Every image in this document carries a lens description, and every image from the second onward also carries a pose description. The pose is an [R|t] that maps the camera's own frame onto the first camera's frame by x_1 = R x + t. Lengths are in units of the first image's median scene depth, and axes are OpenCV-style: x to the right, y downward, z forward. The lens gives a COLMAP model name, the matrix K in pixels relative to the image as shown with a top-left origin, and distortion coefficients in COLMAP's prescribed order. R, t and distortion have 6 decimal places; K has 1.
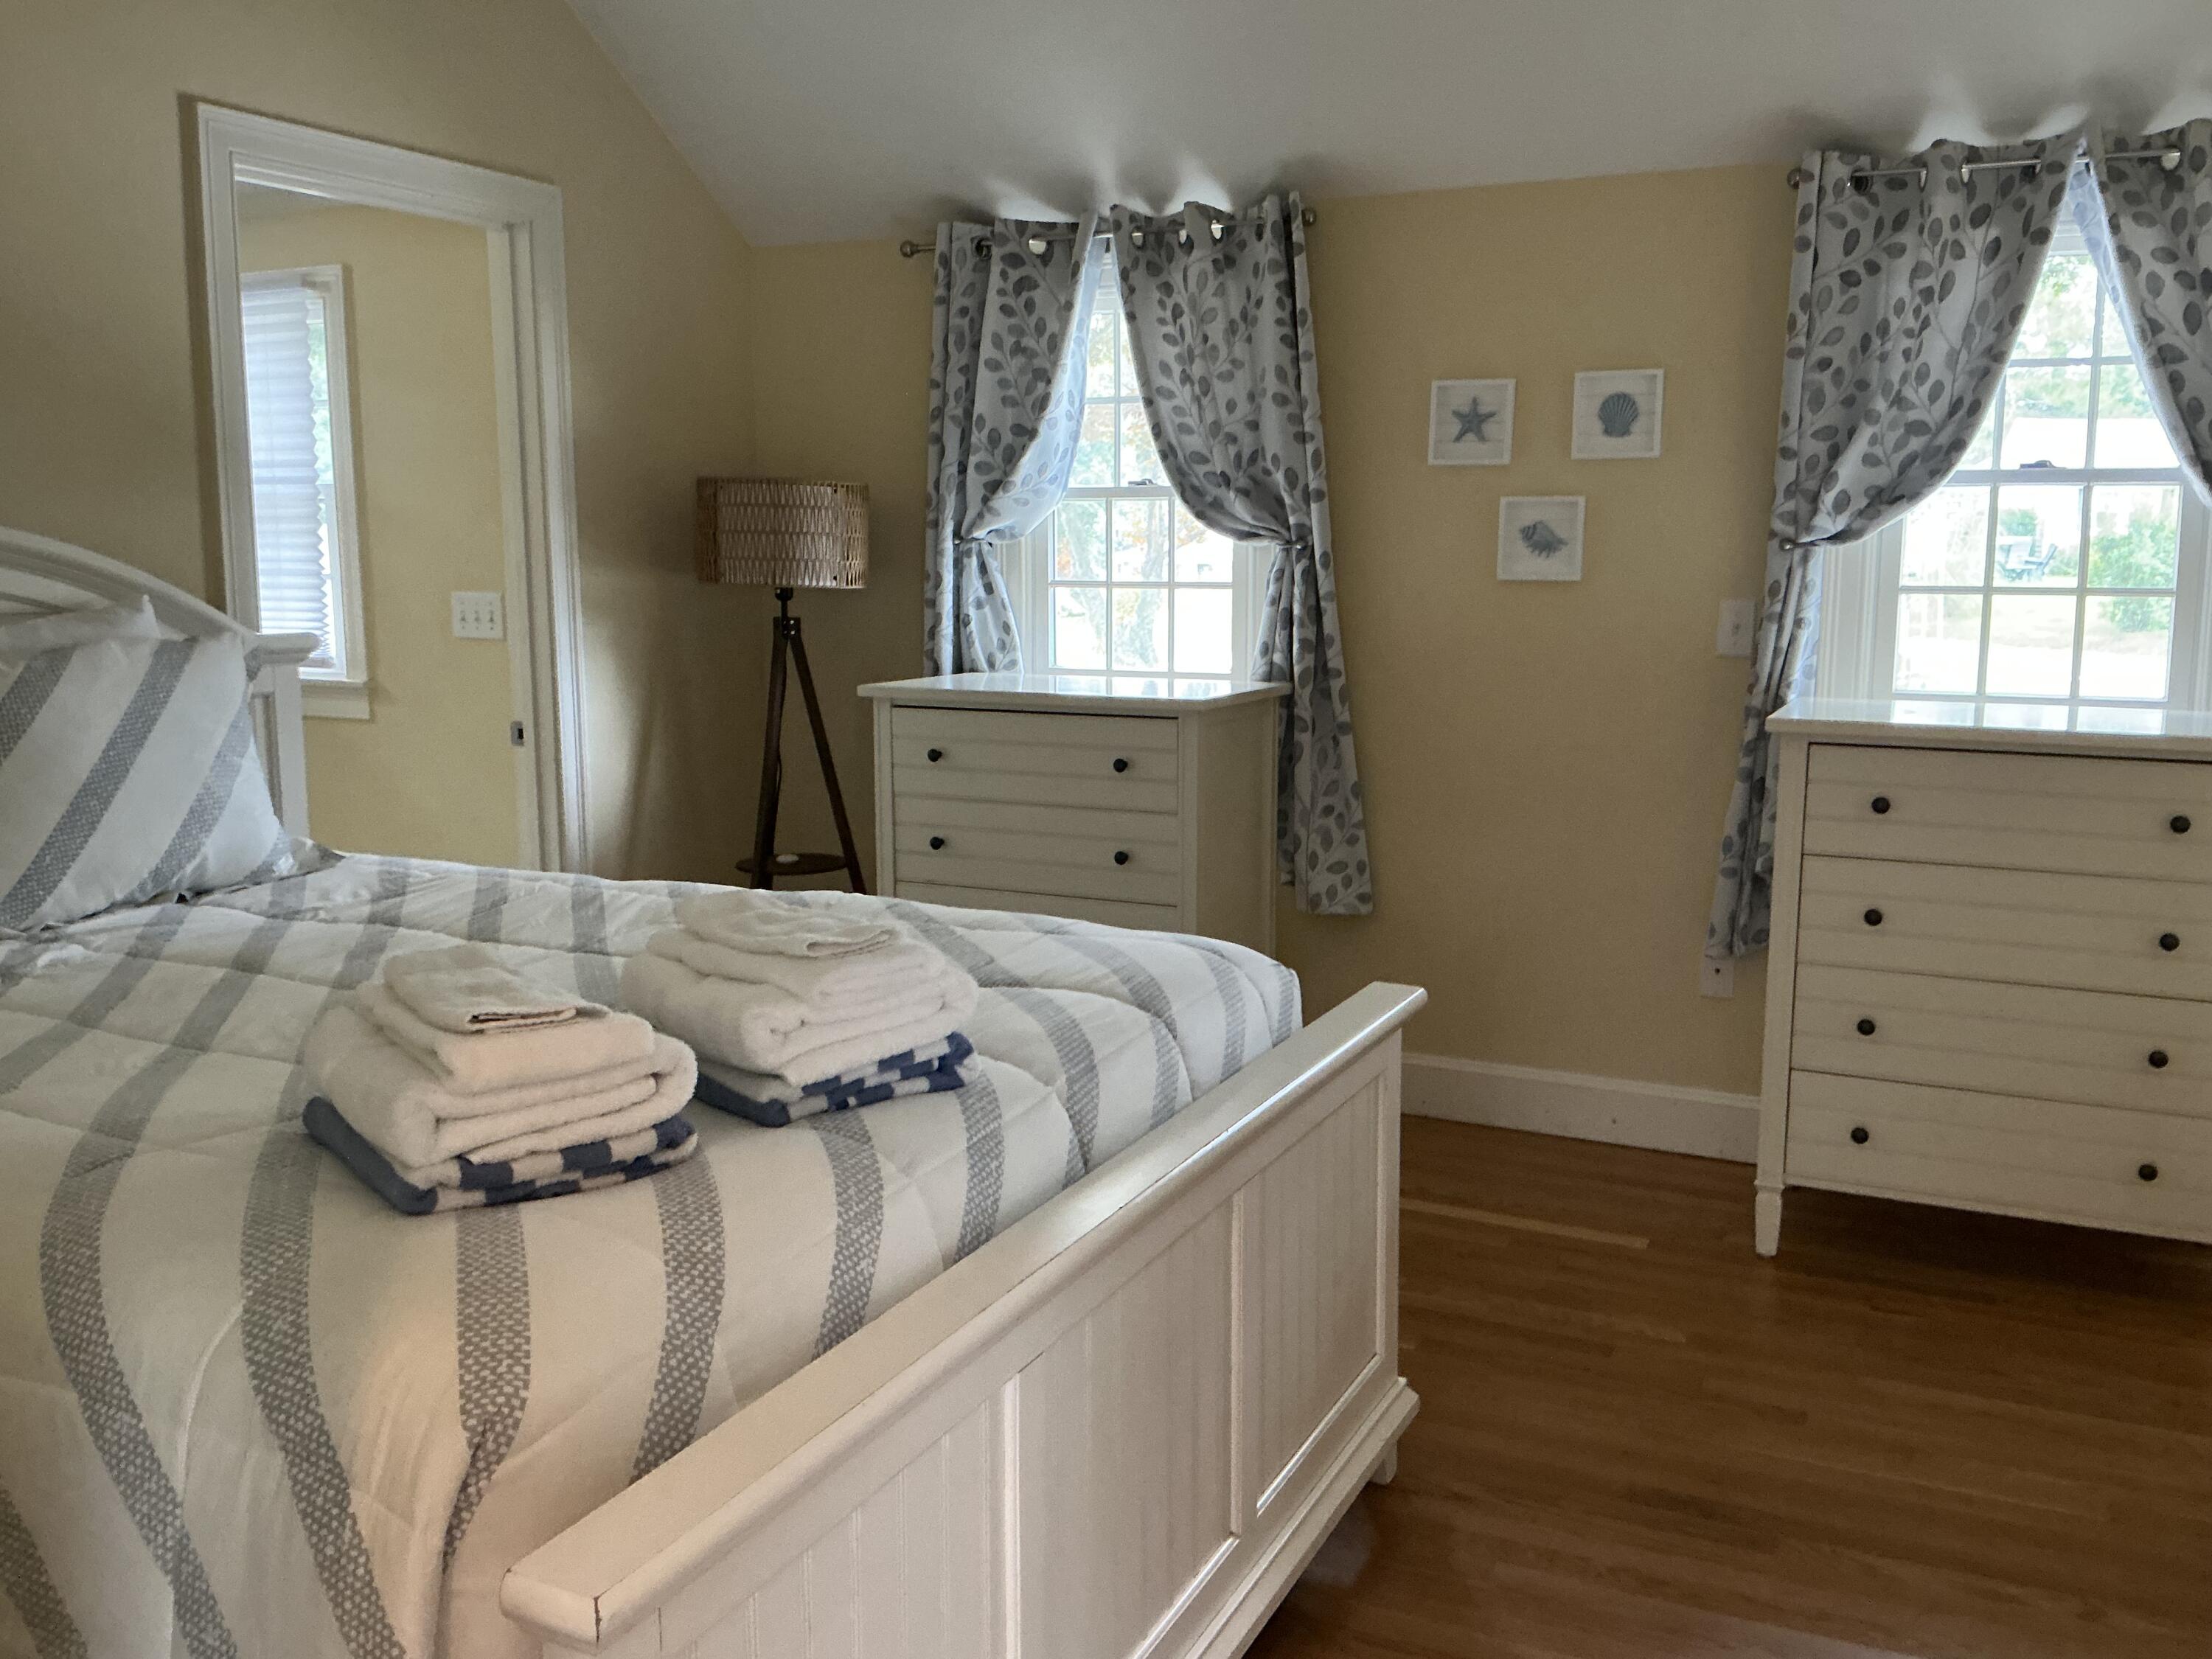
lens RADIAL K [[1855.3, 0, 1103.6], [0, 1855.3, 816.0], [0, 0, 1]] dist [0.011652, -0.003566]
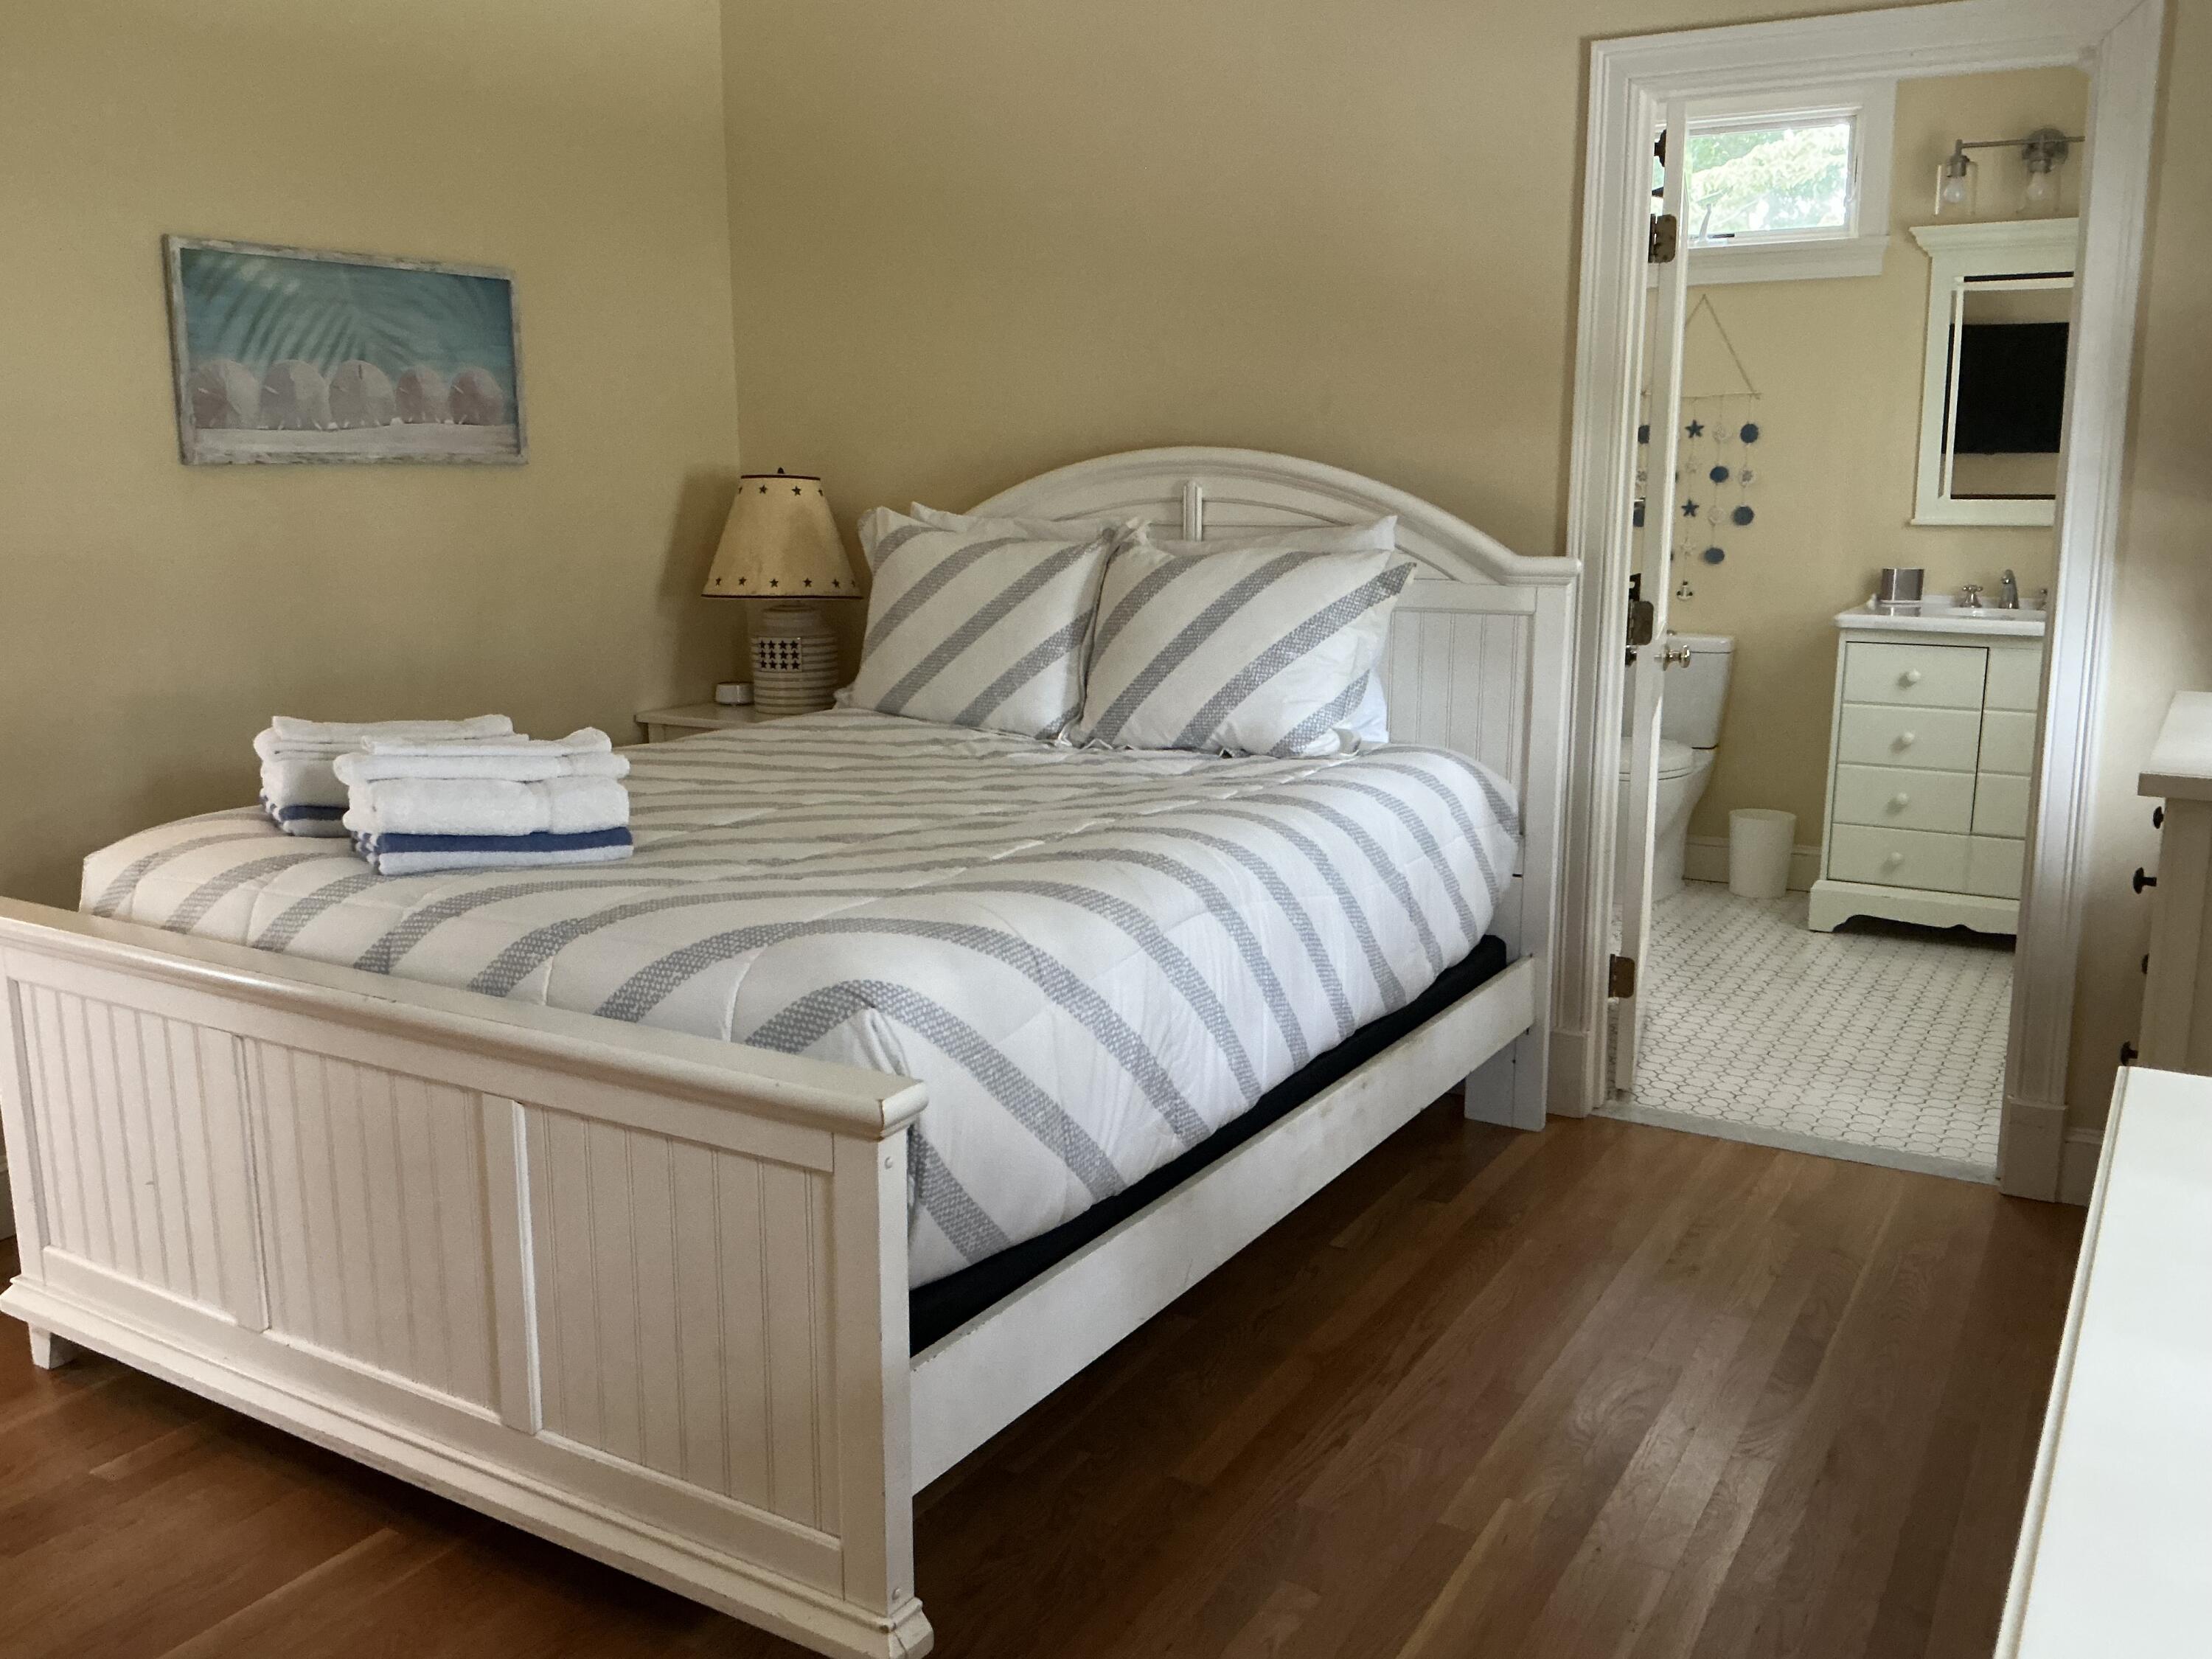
lens RADIAL K [[1855.3, 0, 1103.7], [0, 1855.3, 835.0], [0, 0, 1]] dist [0.011652, -0.003566]
pose [[-0.084327, 0.193510, -0.977468, 0.739143], [-0.154110, 0.966625, 0.204659, -0.146449], [0.984449, 0.167896, -0.051691, 0.995531]]
